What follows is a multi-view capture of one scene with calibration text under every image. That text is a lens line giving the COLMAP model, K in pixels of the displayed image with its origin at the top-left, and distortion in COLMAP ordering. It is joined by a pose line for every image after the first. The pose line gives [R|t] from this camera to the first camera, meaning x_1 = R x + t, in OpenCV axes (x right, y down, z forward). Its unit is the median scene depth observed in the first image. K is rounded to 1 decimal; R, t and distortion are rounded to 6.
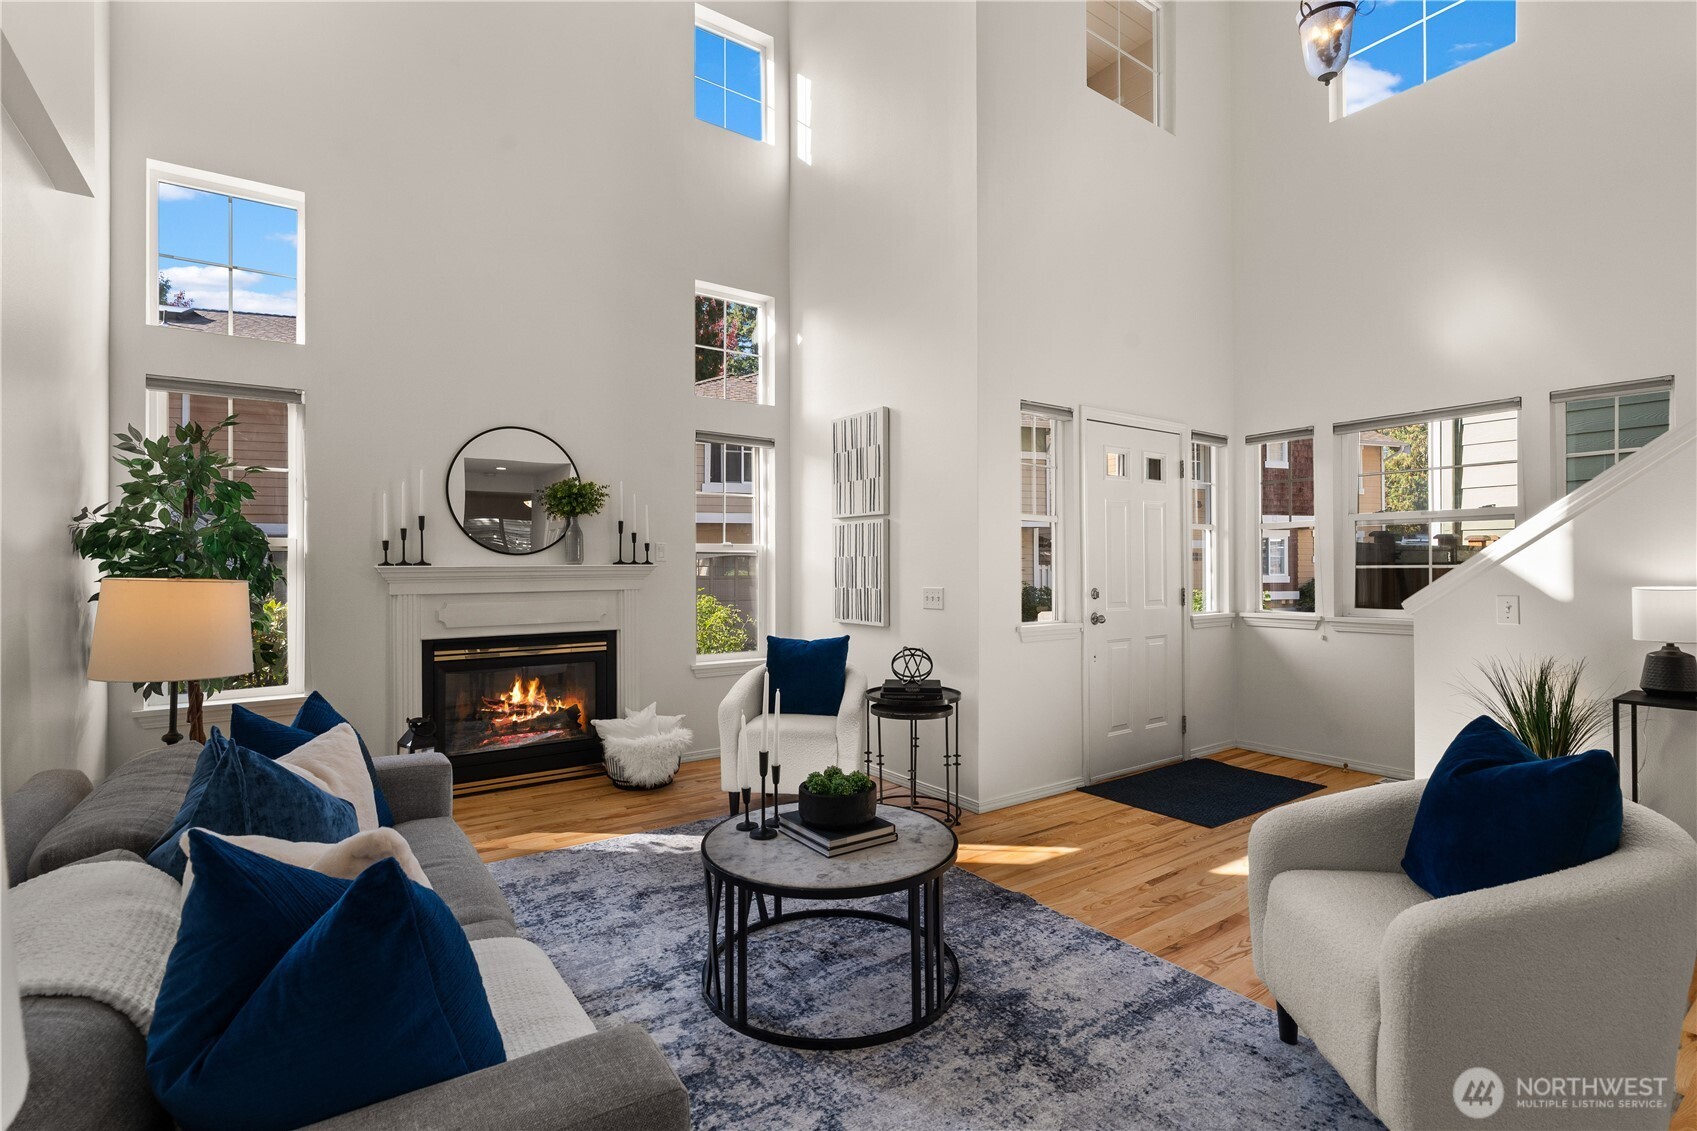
lens RADIAL K [[781.8, 0, 856.1], [0, 781.8, 562.0], [0, 0, 1]] dist [0.001213, 0.000039]
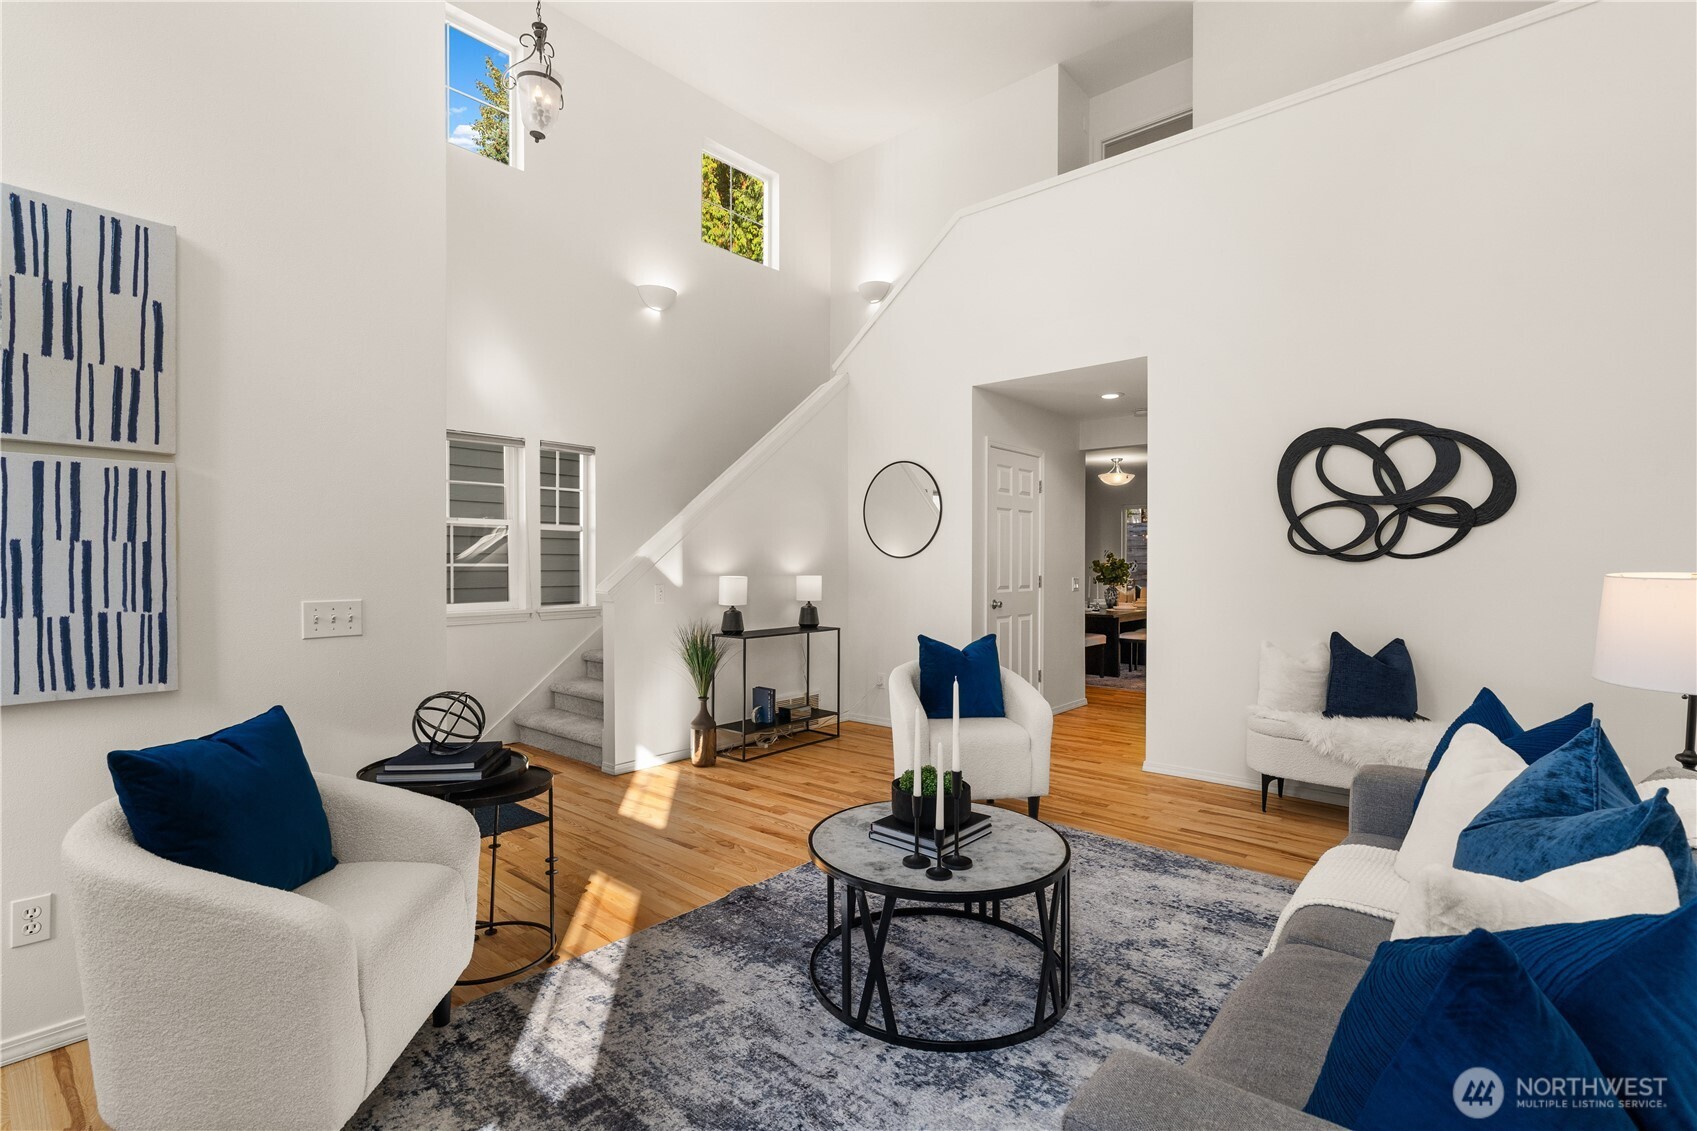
lens RADIAL K [[781.8, 0, 822.5], [0, 781.8, 572.3], [0, 0, 1]] dist [0.001213, 0.000039]
pose [[-0.217074, -0.005974, 0.976137, -0.926428], [-0.004939, 0.999975, 0.005021, 0.012284], [-0.976143, -0.003731, -0.217098, 1.304425]]
